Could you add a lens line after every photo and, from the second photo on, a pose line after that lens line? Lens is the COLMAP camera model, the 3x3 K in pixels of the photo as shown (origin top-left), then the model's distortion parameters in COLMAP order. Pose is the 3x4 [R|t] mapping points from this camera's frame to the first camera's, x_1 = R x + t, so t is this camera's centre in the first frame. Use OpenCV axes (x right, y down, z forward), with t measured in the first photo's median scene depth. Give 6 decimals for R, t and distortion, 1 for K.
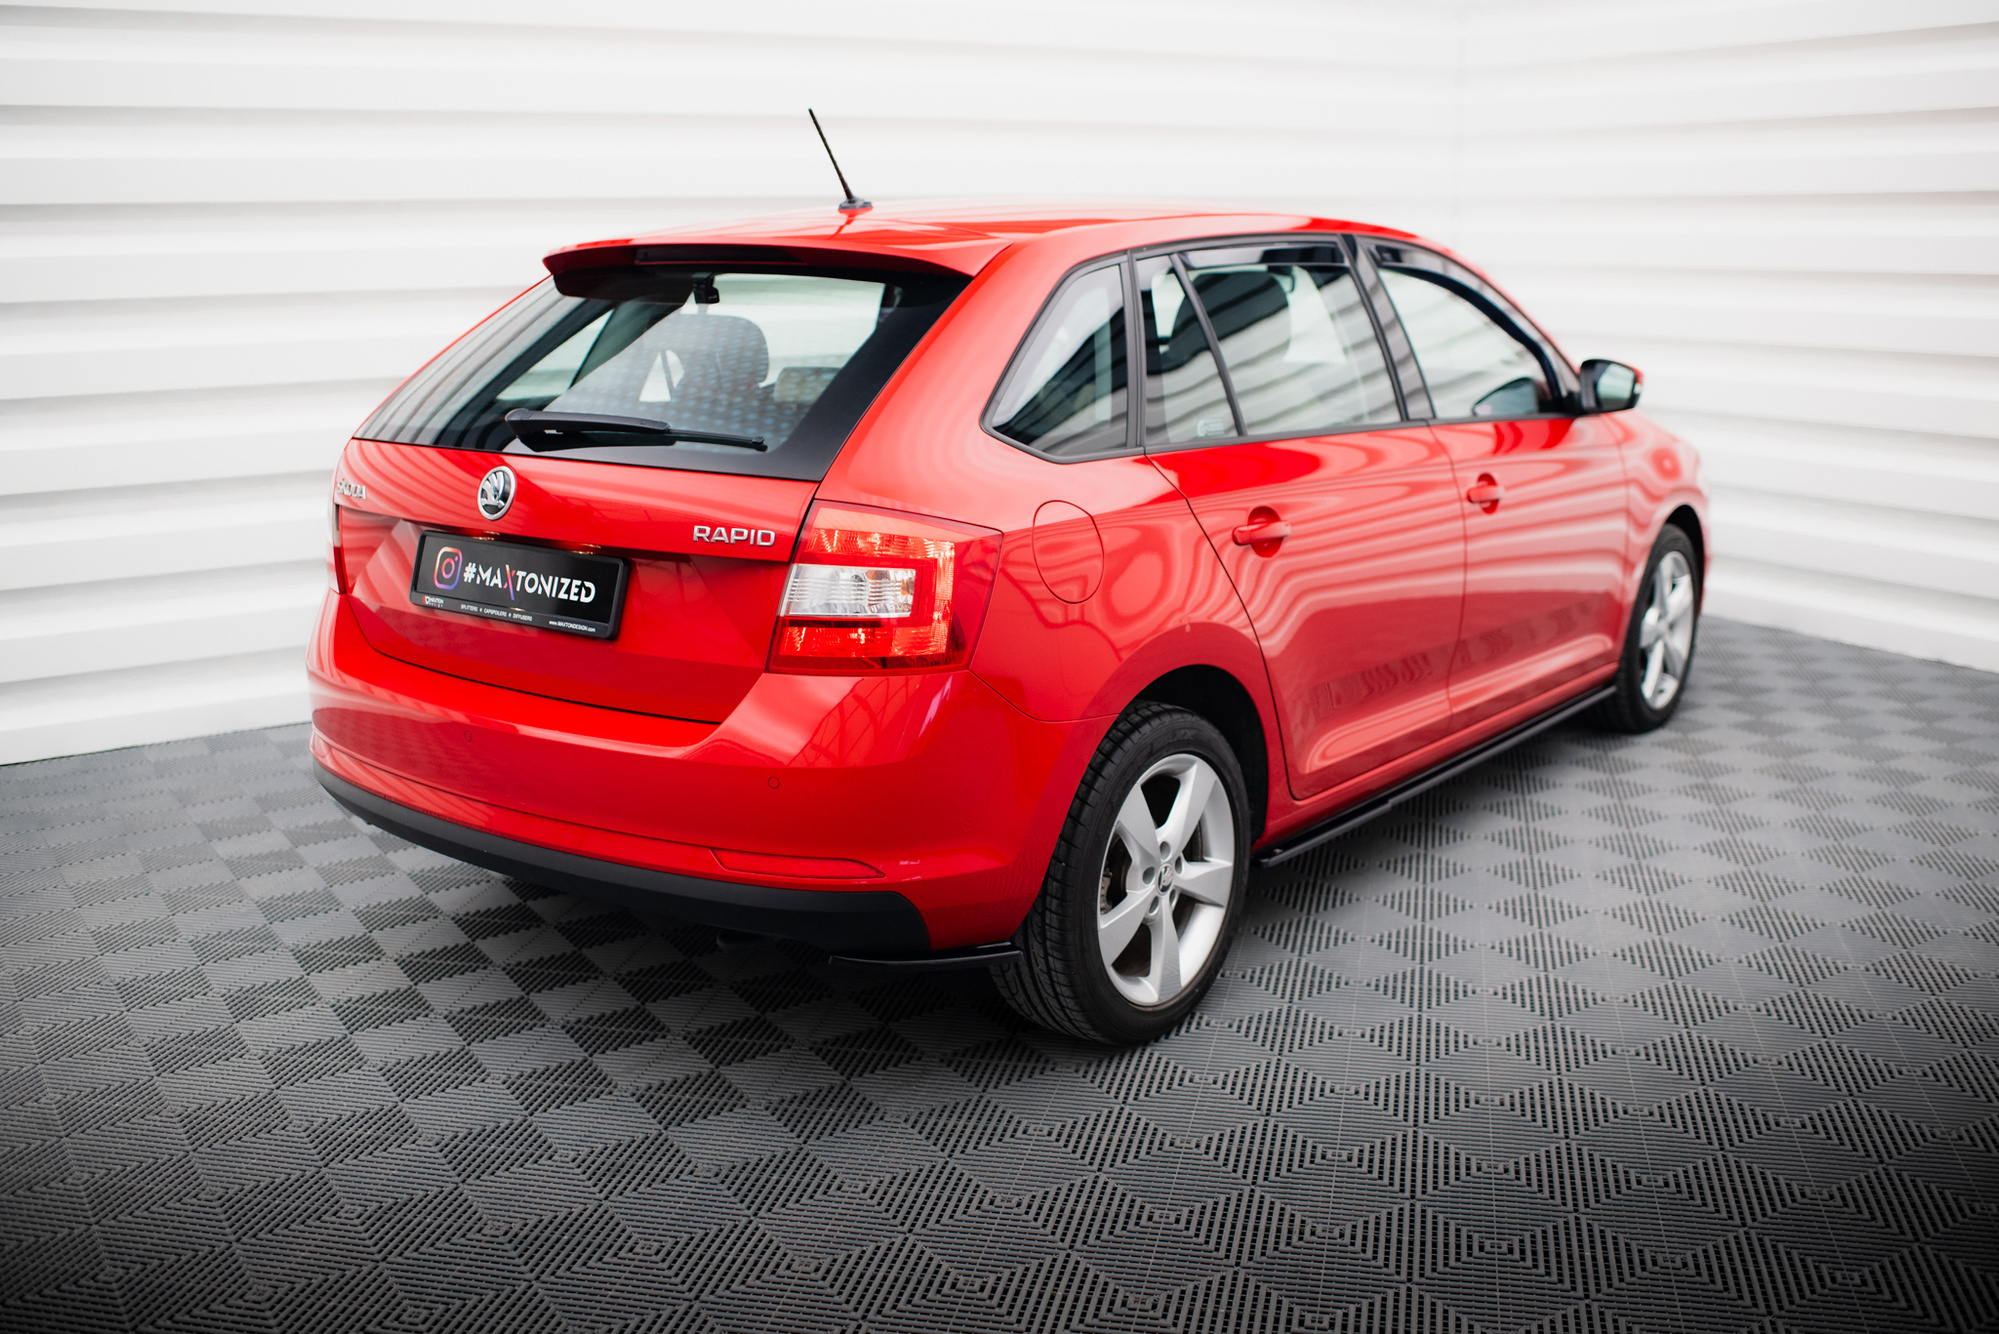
lens RADIAL K [[2089.1, 0, 1095.3], [0, 2089.1, 666.4], [0, 0, 1]] dist [-0.064719, 0.008236]
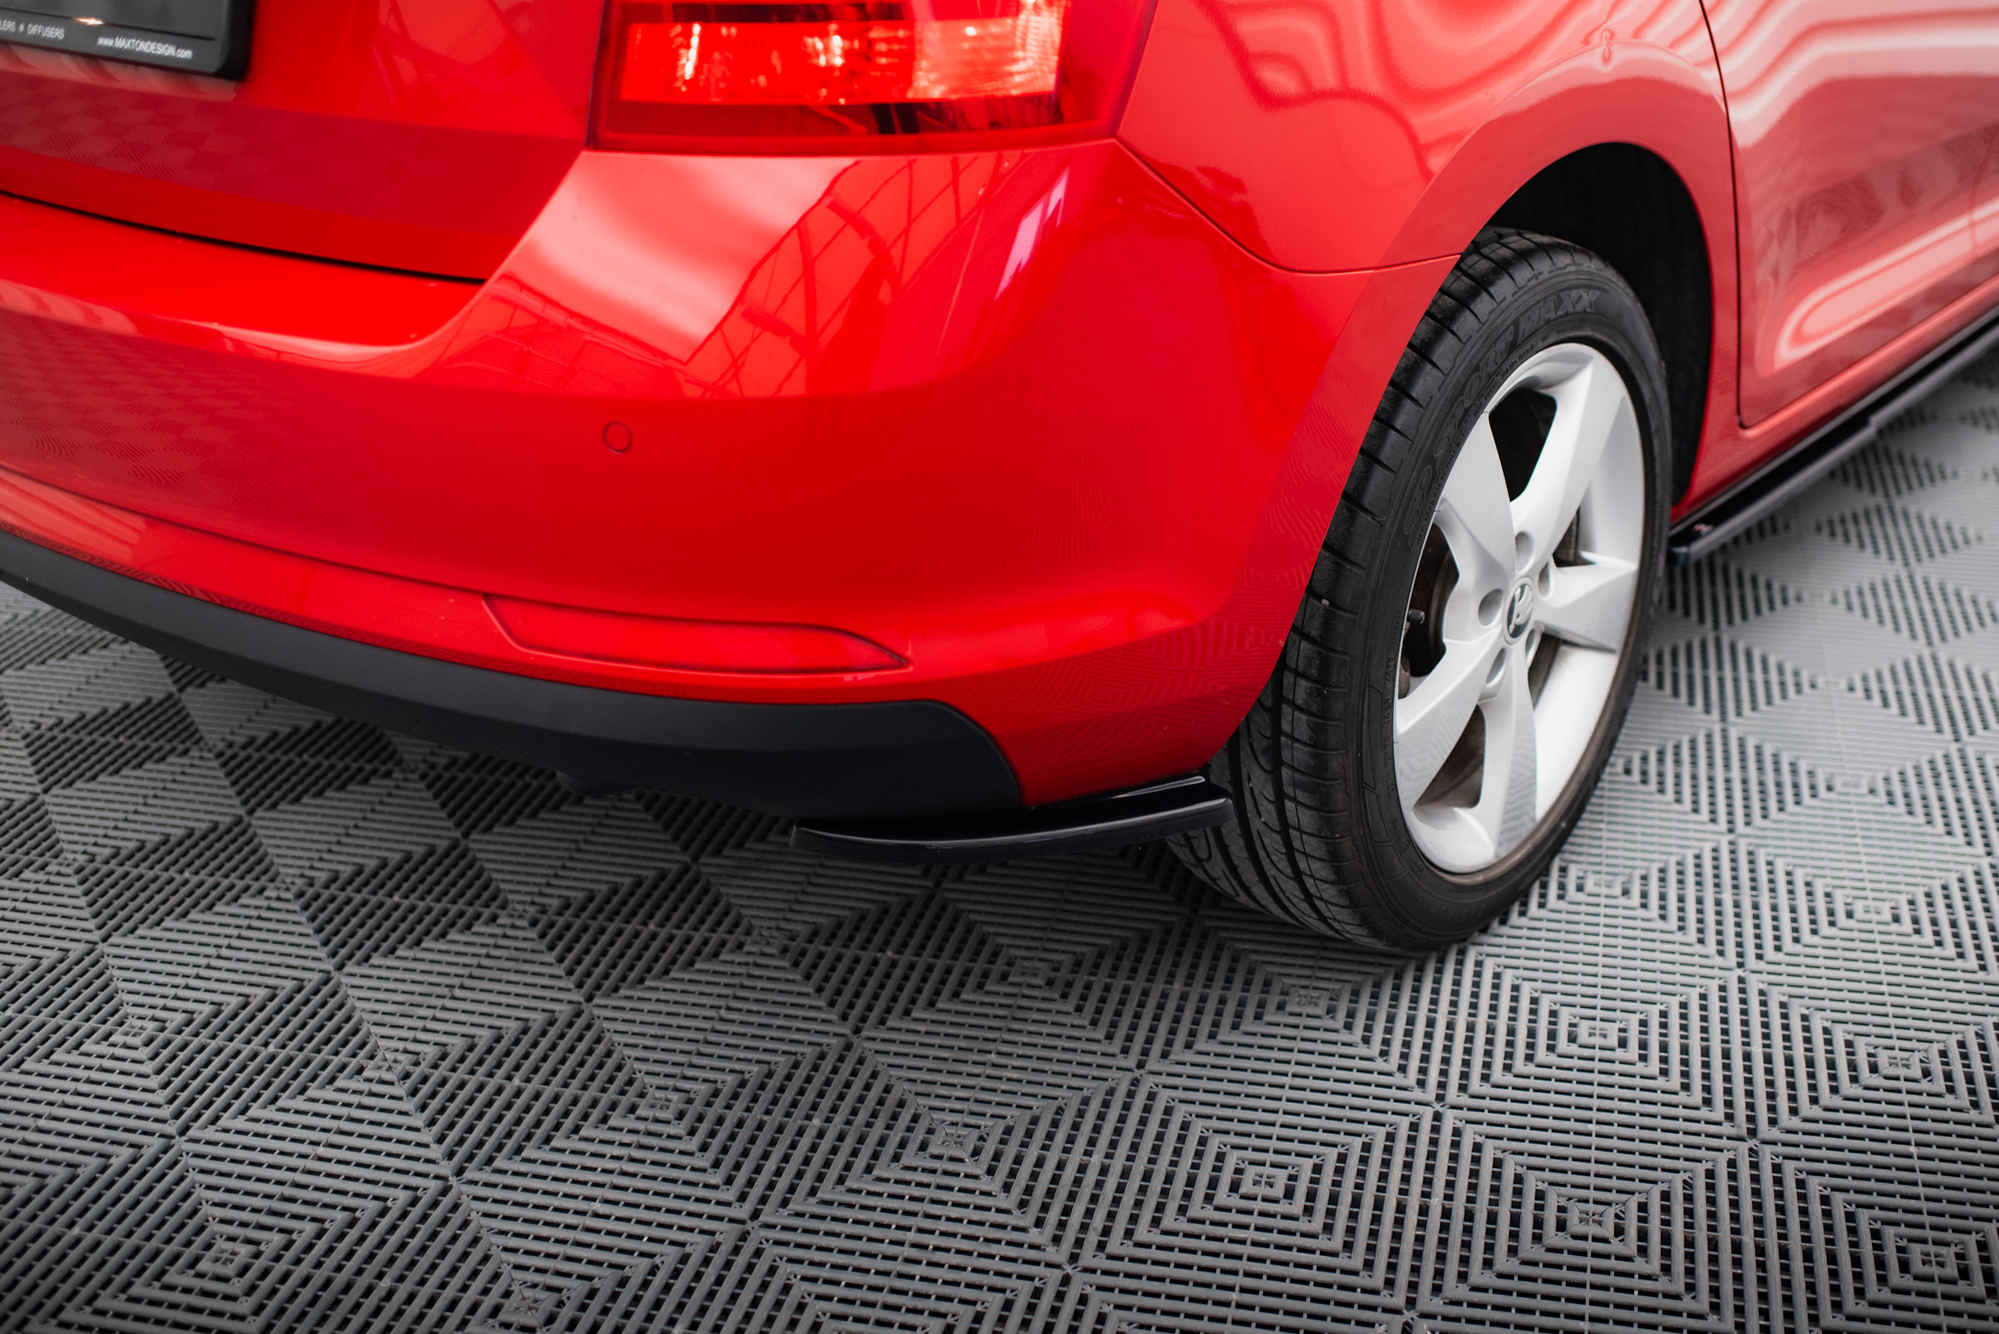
lens RADIAL K [[2089.1, 0, 1095.3], [0, 2089.1, 666.4], [0, 0, 1]] dist [-0.064719, 0.008236]
pose [[0.999039, 0.004034, -0.043646, -0.042406], [0.005435, 0.976670, 0.214677, 0.012915], [0.043494, -0.214708, 0.975709, 0.543774]]
